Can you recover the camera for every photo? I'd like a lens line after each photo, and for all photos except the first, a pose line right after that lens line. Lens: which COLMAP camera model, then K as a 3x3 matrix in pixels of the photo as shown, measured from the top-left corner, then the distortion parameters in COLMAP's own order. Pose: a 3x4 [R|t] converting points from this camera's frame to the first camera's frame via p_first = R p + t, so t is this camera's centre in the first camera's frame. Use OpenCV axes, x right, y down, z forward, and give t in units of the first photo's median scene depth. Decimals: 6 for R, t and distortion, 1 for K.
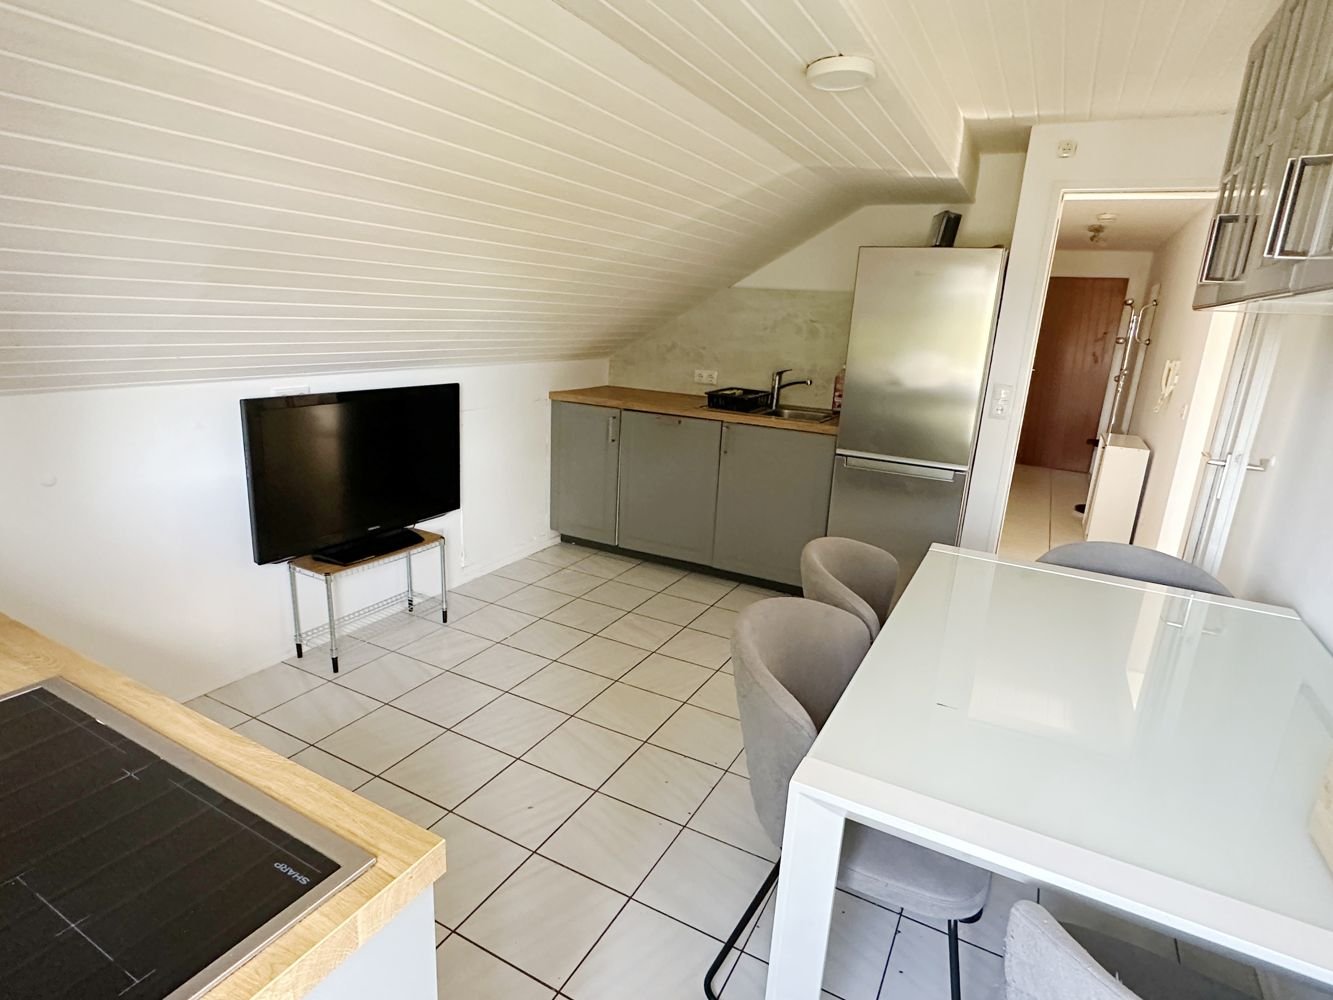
lens RADIAL K [[728.7, 0, 666.5], [0, 728.7, 500.0], [0, 0, 1]] dist [0.000481, 0.000042]
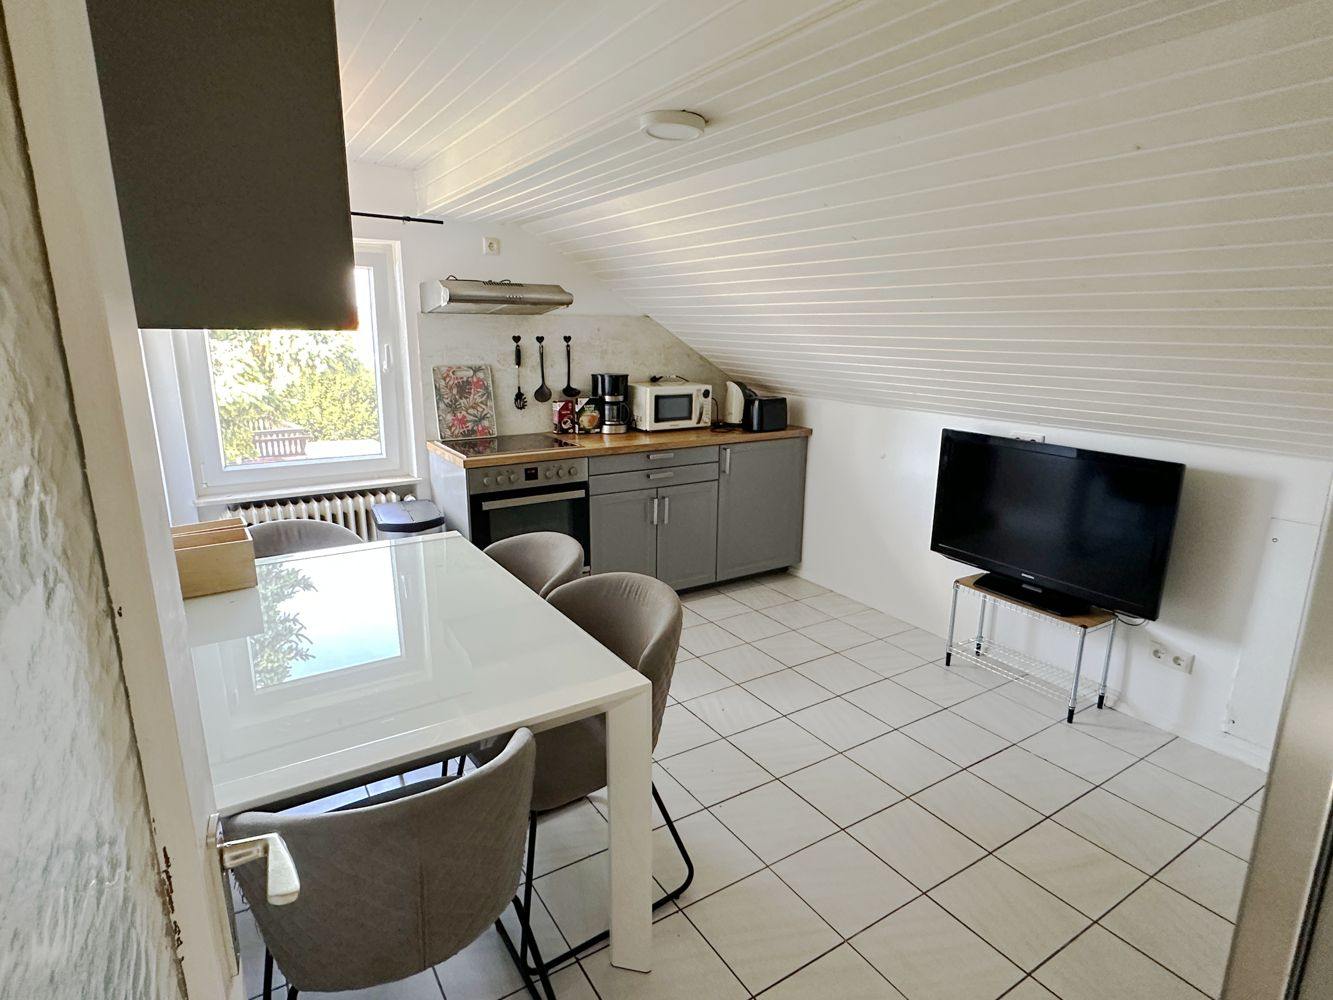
lens RADIAL K [[728.7, 0, 666.5], [0, 728.7, 500.0], [0, 0, 1]] dist [0.000481, 0.000042]
pose [[-0.495930, 0.153837, -0.854627, 0.709191], [-0.250601, 0.916953, 0.310477, -0.247727], [0.831416, 0.368146, -0.416193, 0.950090]]
